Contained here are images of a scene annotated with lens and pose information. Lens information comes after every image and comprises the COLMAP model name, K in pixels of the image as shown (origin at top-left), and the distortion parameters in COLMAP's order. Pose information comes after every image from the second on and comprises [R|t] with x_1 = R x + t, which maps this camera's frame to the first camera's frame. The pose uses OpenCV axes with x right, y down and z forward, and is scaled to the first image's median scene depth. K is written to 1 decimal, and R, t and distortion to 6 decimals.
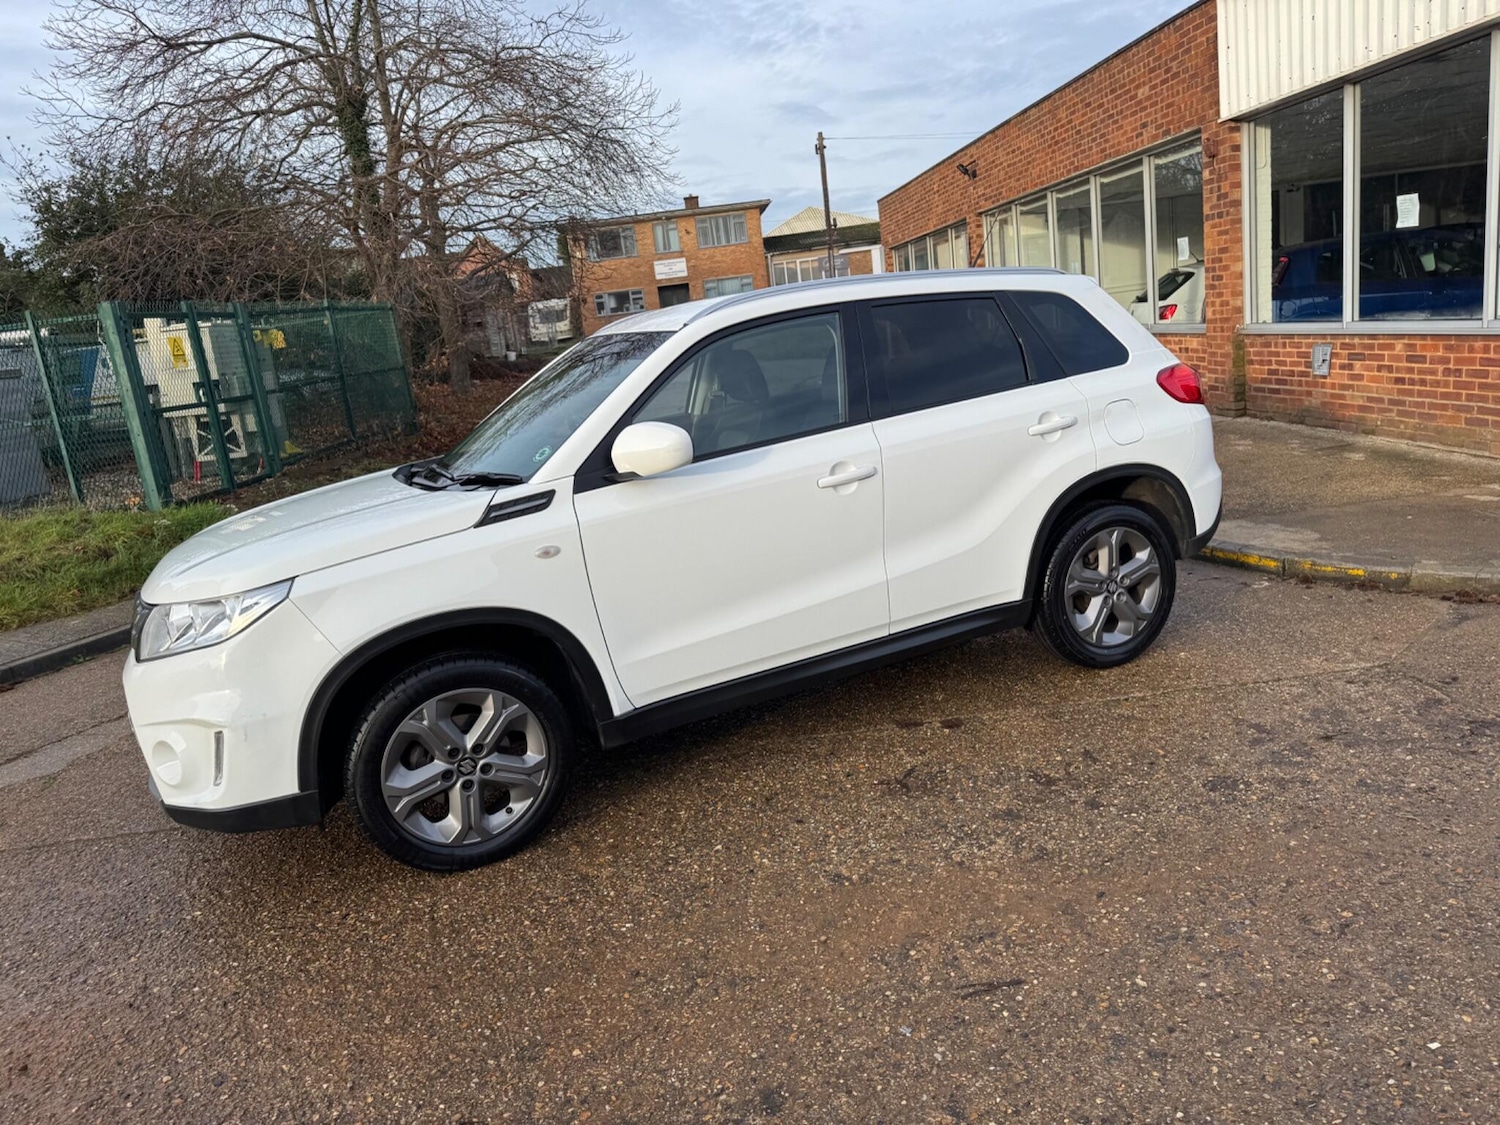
lens RADIAL K [[1065.0, 0, 750.0], [0, 1065.0, 562.5], [0, 0, 1]] dist [0.029349, -0.035318]
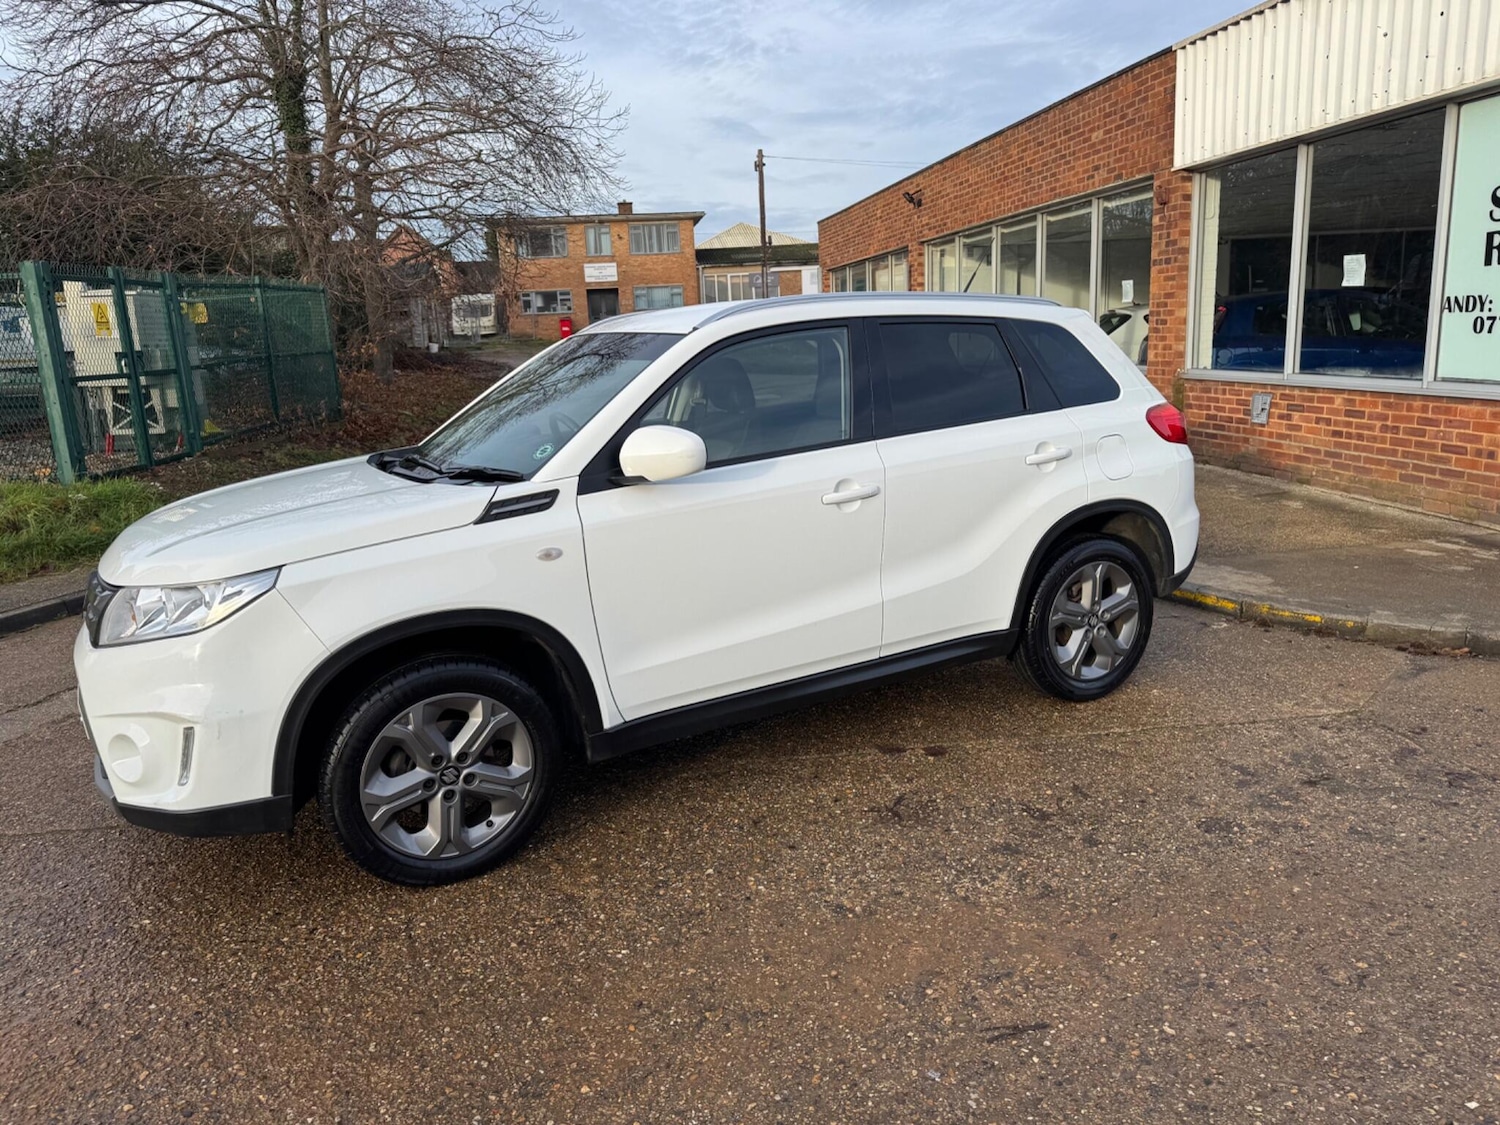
lens RADIAL K [[1067.1, 0, 733.4], [0, 1067.1, 559.4], [0, 0, 1]] dist [0.022353, -0.025684]
pose [[0.995786, 0.057592, 0.071362, -0.037182], [-0.056590, 0.998270, -0.015981, 0.000299], [-0.072159, 0.011875, 0.997322, 0.013920]]
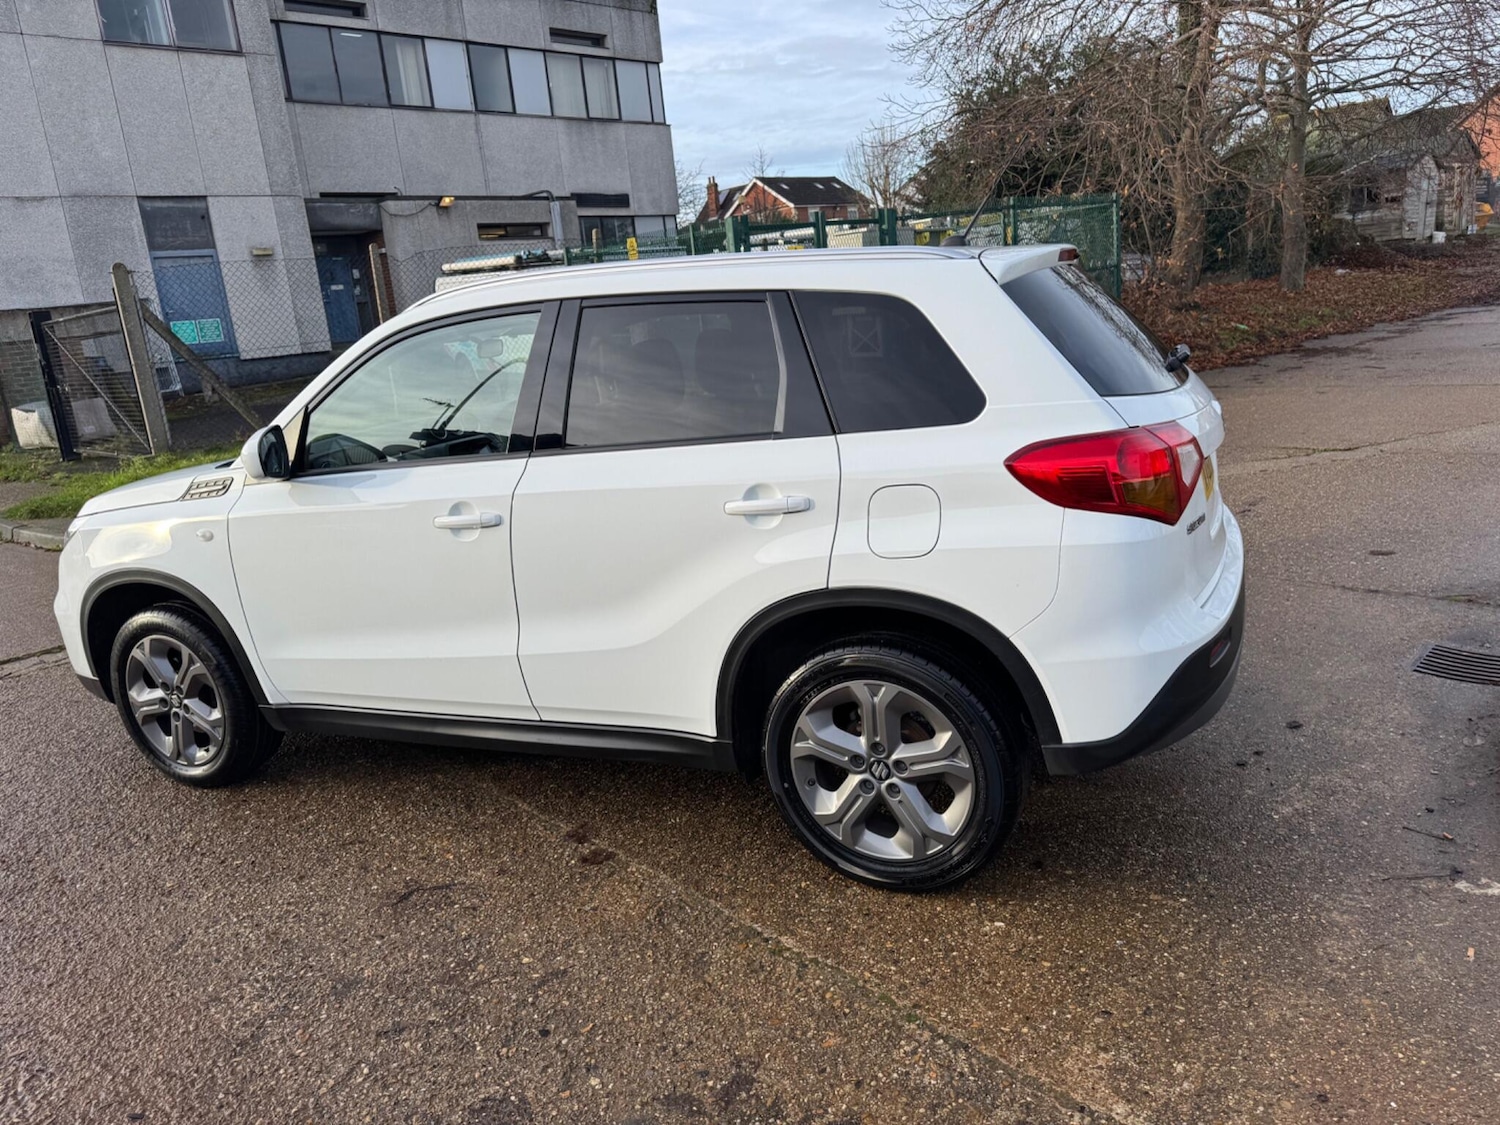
lens RADIAL K [[1067.8, 0, 761.3], [0, 1067.8, 557.1], [0, 0, 1]] dist [0.024777, -0.028288]
pose [[0.649048, 0.236735, -0.722975, 0.378241], [-0.155115, 0.971566, 0.178880, -0.106178], [0.744766, -0.003957, 0.667314, 0.277673]]
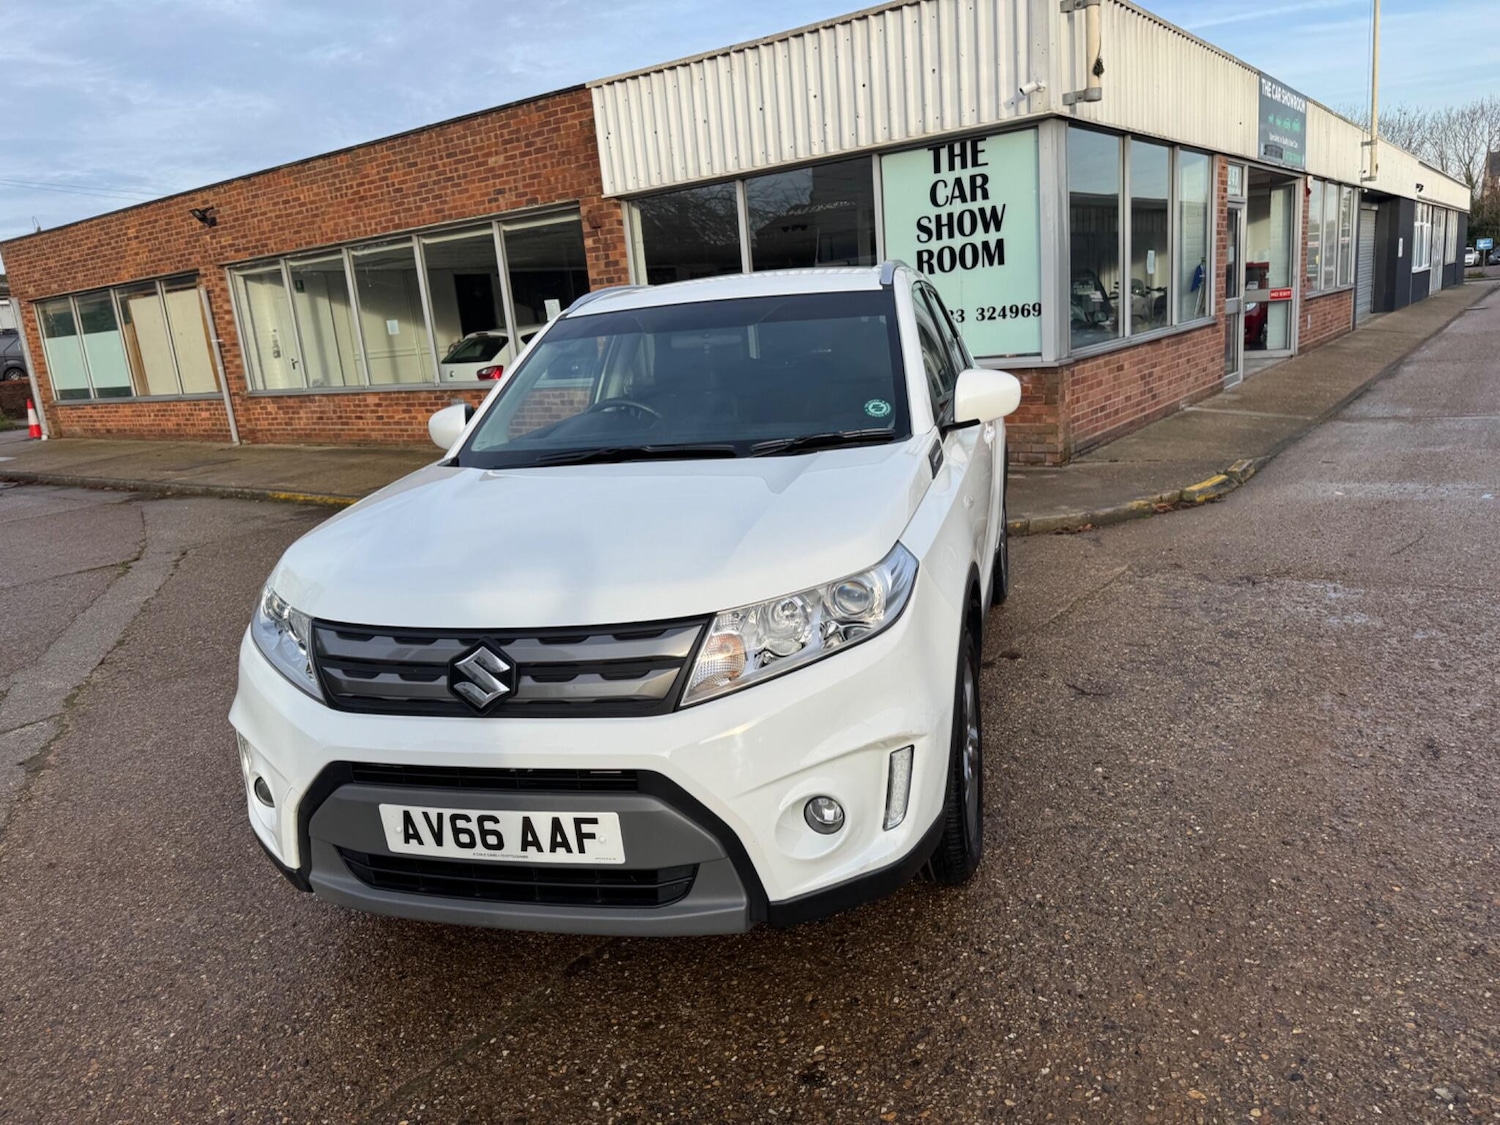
lens RADIAL K [[1061.6, 0, 766.8], [0, 1061.6, 565.8], [0, 0, 1]] dist [0.040354, -0.044688]
pose [[0.644891, -0.115235, 0.755537, -0.405228], [0.176009, 0.984389, -0.000093, 0.004396], [-0.743731, 0.133041, 0.655106, 0.211937]]
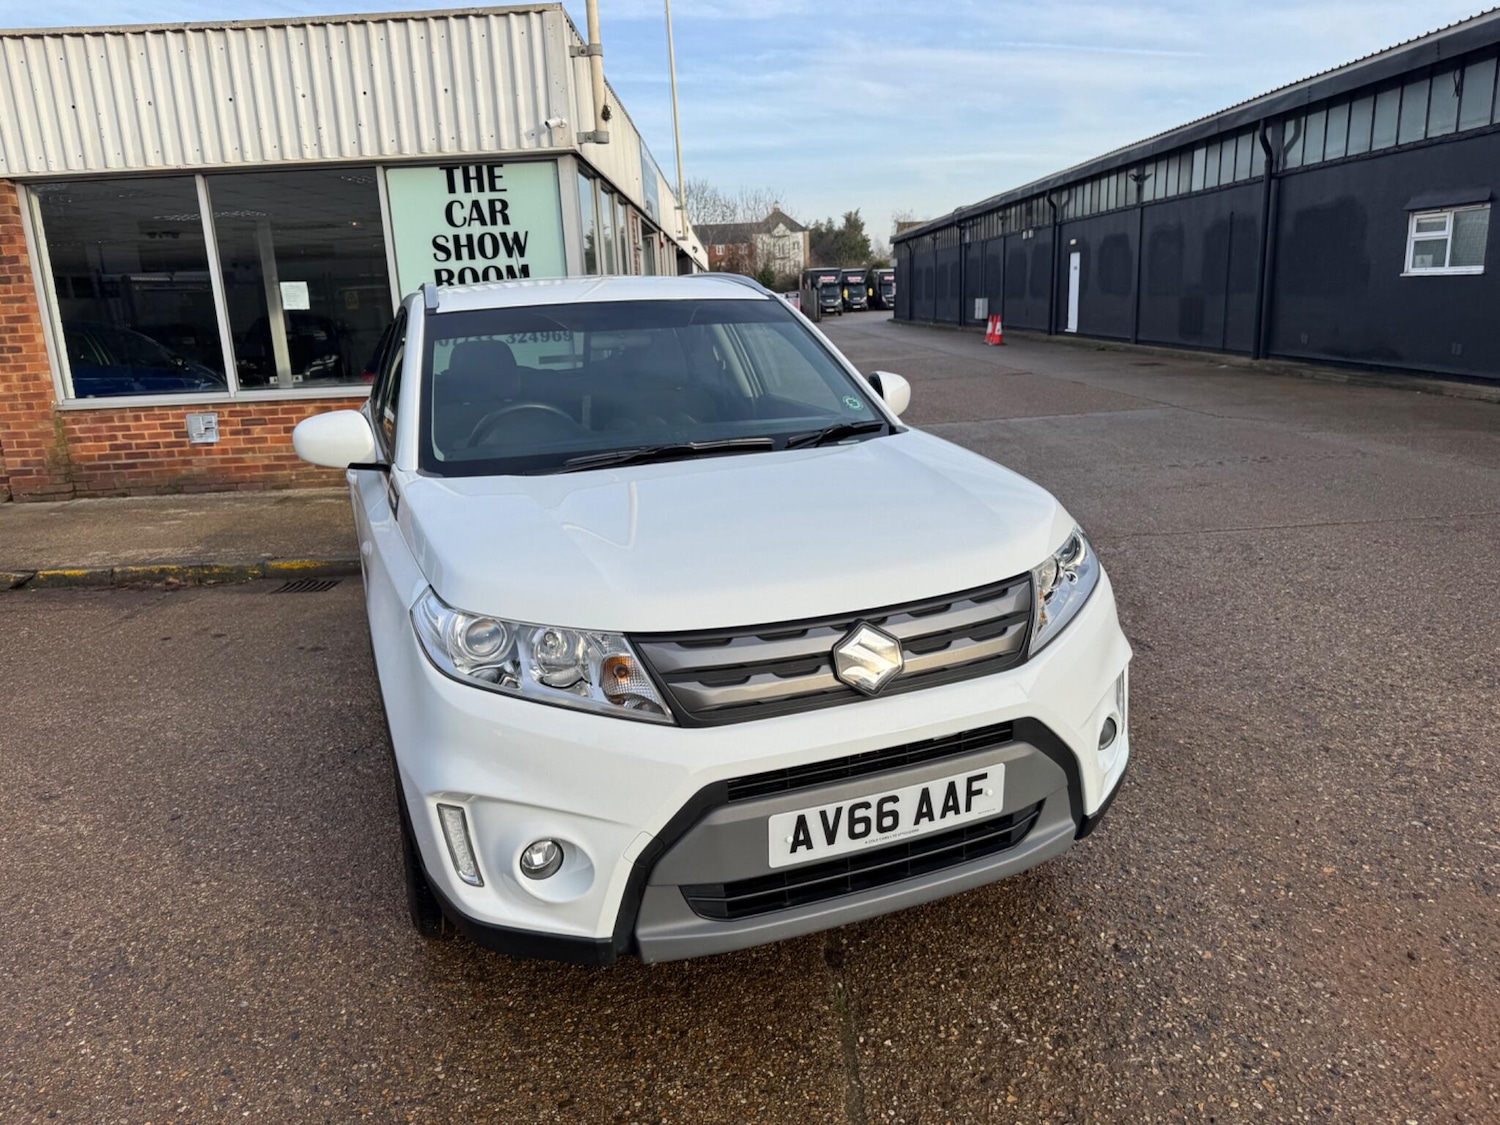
lens RADIAL K [[1065.9, 0, 742.8], [0, 1065.9, 558.1], [0, 0, 1]] dist [0.029286, -0.035350]
pose [[0.075418, -0.121524, 0.989719, -0.511670], [0.254414, 0.962042, 0.098739, -0.038147], [-0.964150, 0.244352, 0.103473, 0.437658]]
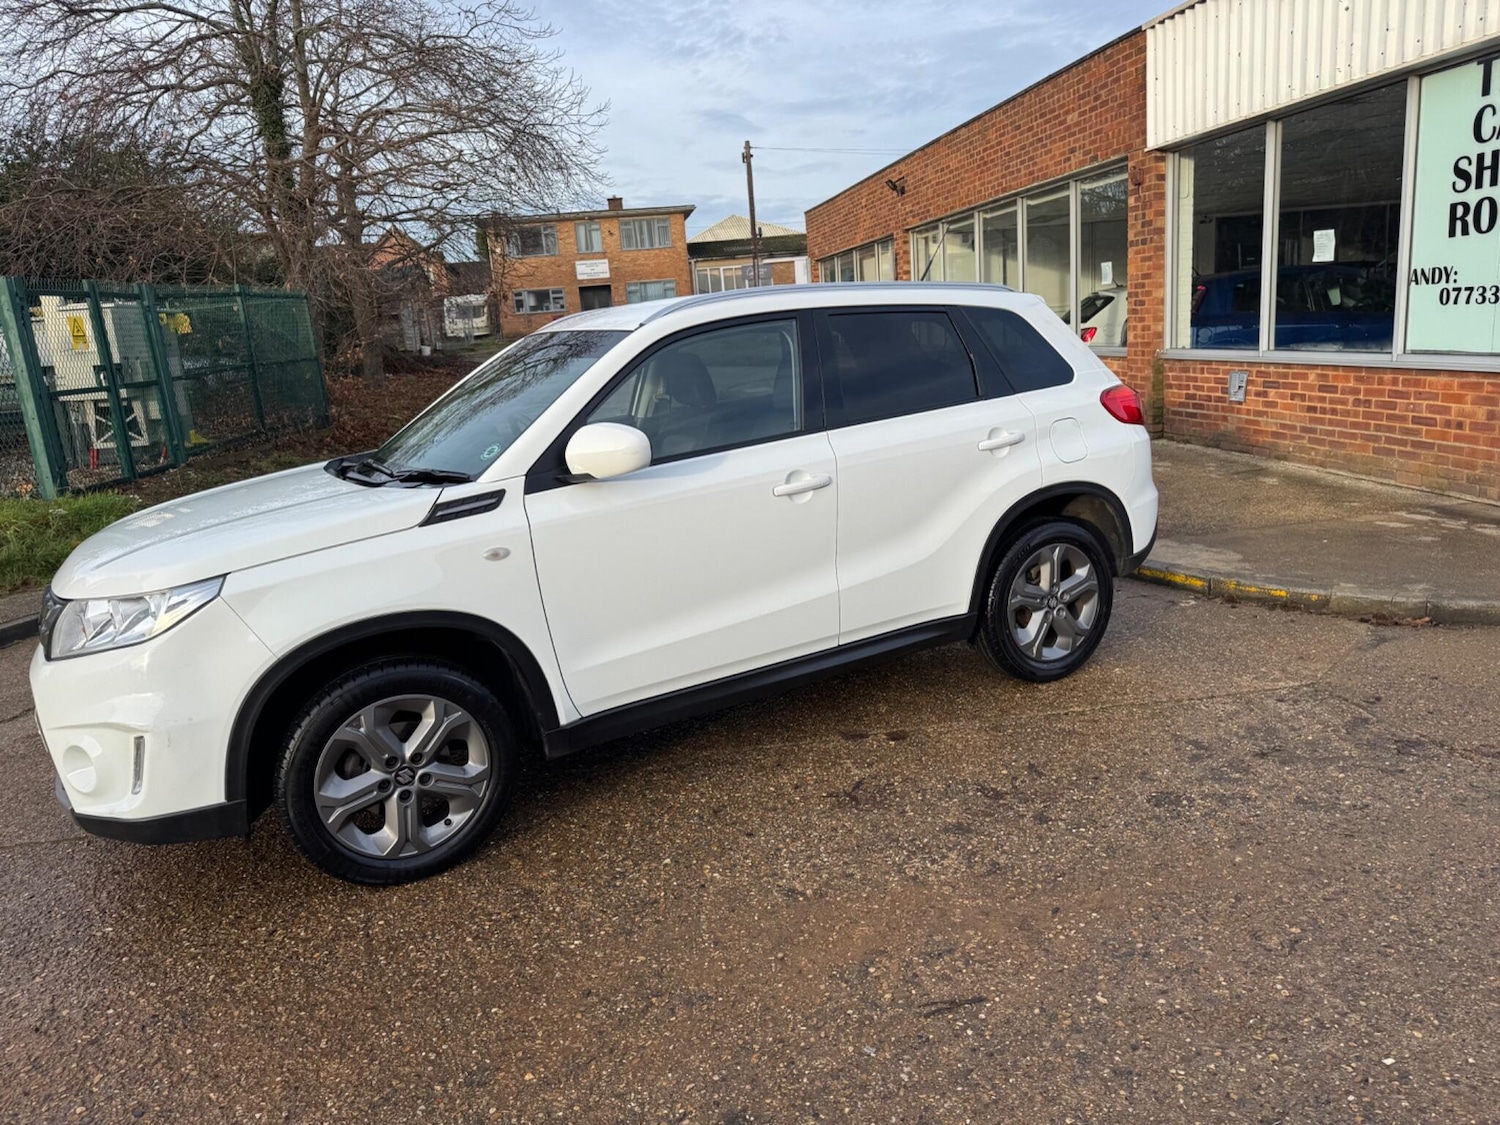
lens RADIAL K [[1067.0, 0, 745.9], [0, 1067.0, 567.5], [0, 0, 1]] dist [0.023999, -0.027026]
pose [[0.996659, 0.024537, 0.077902, -0.015992], [-0.024375, 0.999698, -0.003020, -0.000065], [-0.077952, 0.001111, 0.996956, 0.007909]]
